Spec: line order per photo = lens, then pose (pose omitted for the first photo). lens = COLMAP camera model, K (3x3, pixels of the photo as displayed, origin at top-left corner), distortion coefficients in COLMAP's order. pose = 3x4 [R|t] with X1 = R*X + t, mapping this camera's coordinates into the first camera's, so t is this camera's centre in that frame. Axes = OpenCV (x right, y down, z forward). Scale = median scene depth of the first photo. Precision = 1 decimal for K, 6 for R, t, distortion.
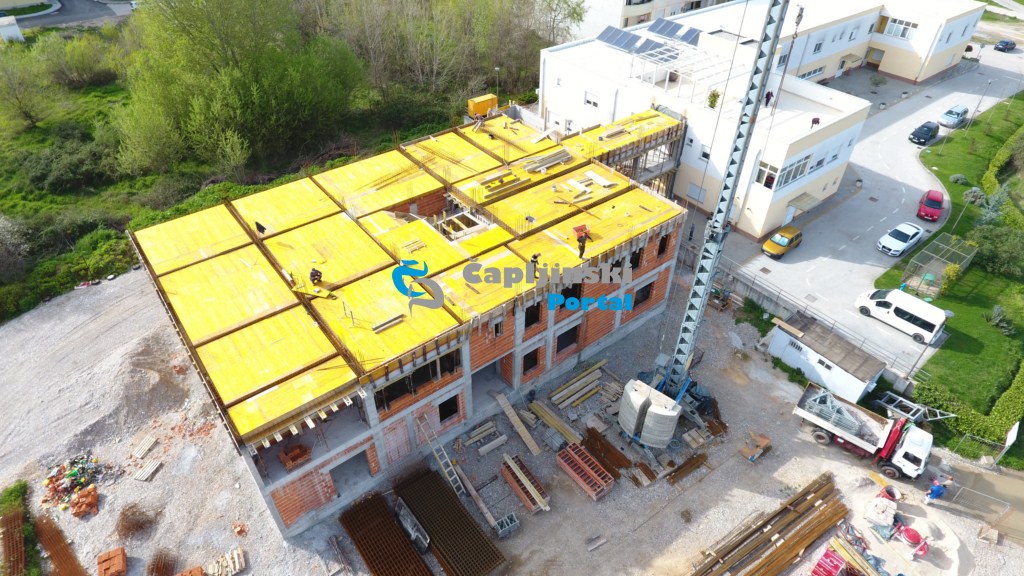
lens RADIAL K [[595.6, 0, 518.8], [0, 595.6, 288.4], [0, 0, 1]] dist [-0.006214, -0.000077]
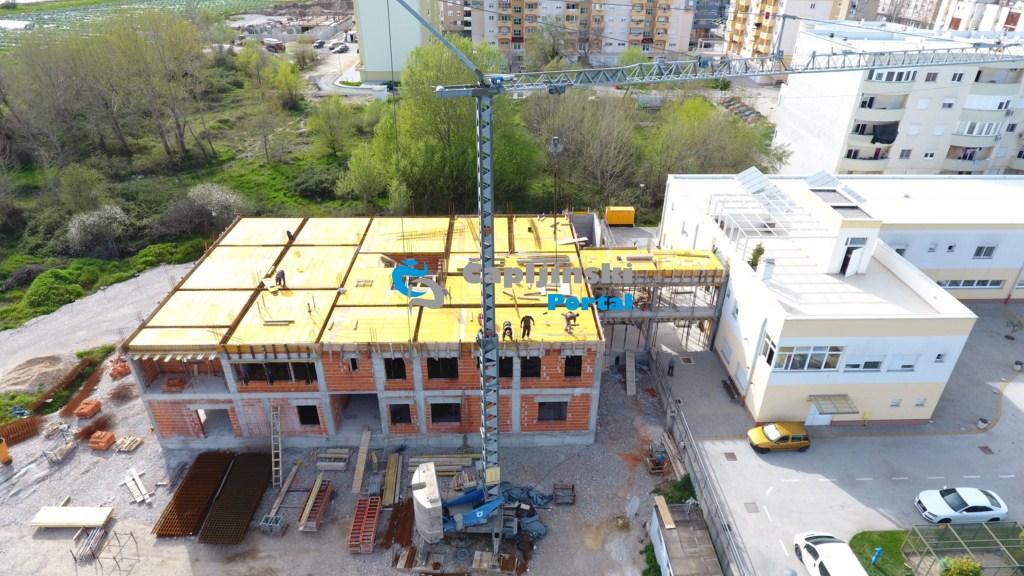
lens RADIAL K [[595.6, 0, 518.8], [0, 595.6, 288.4], [0, 0, 1]] dist [-0.006214, -0.000077]
pose [[0.803453, 0.297298, -0.515827, 0.595633], [-0.382952, 0.921450, -0.065408, -0.087421], [0.455863, 0.250089, 0.854192, 0.104016]]
